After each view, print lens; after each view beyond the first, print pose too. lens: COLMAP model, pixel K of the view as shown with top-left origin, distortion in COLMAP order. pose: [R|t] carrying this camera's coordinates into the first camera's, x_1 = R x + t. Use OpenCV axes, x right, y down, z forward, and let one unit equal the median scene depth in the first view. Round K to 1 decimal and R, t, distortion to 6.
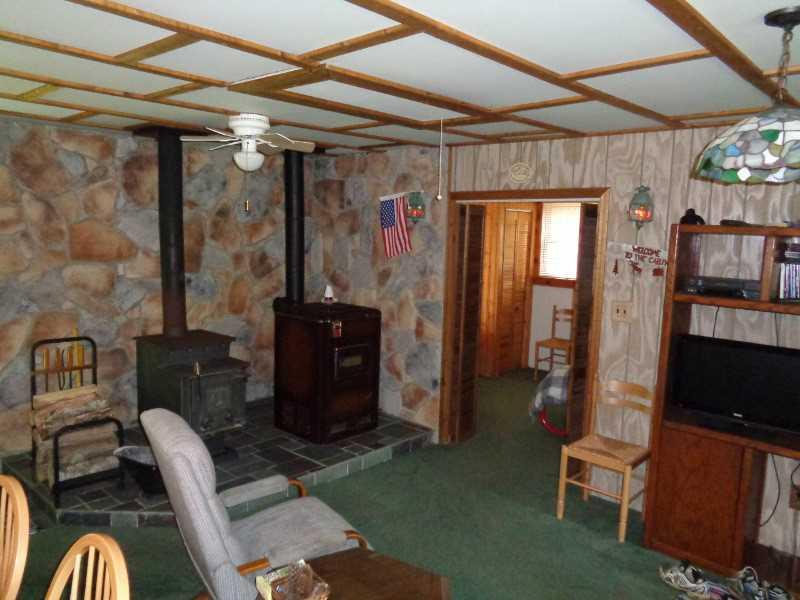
lens RADIAL K [[602.6, 0, 400.1], [0, 602.6, 299.4], [0, 0, 1]] dist [0.000340, -0.002030]
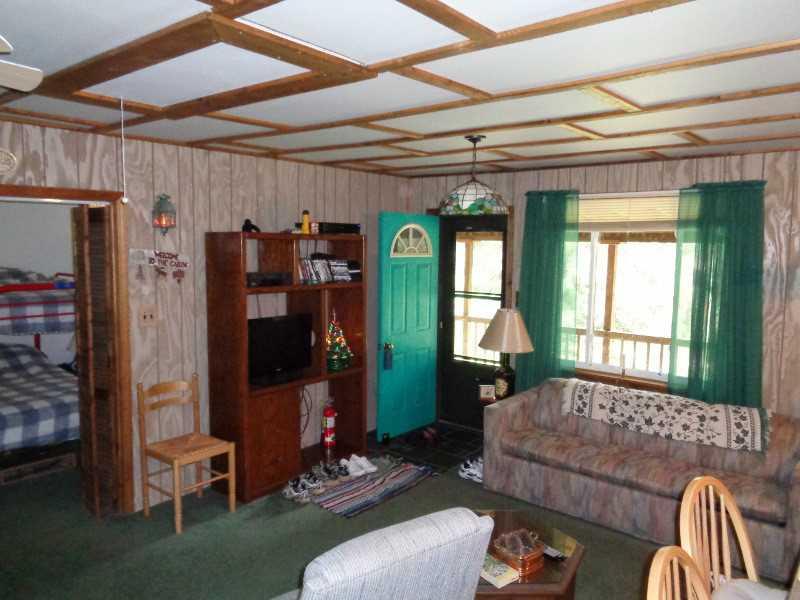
lens RADIAL K [[602.6, 0, 400.3], [0, 602.6, 300.1], [0, 0, 1]] dist [0.000340, -0.002030]
pose [[-0.035100, -0.127174, 0.991259, -0.643996], [0.105988, 0.985803, 0.130227, -0.093616], [-0.993748, 0.109633, -0.021123, 0.596962]]
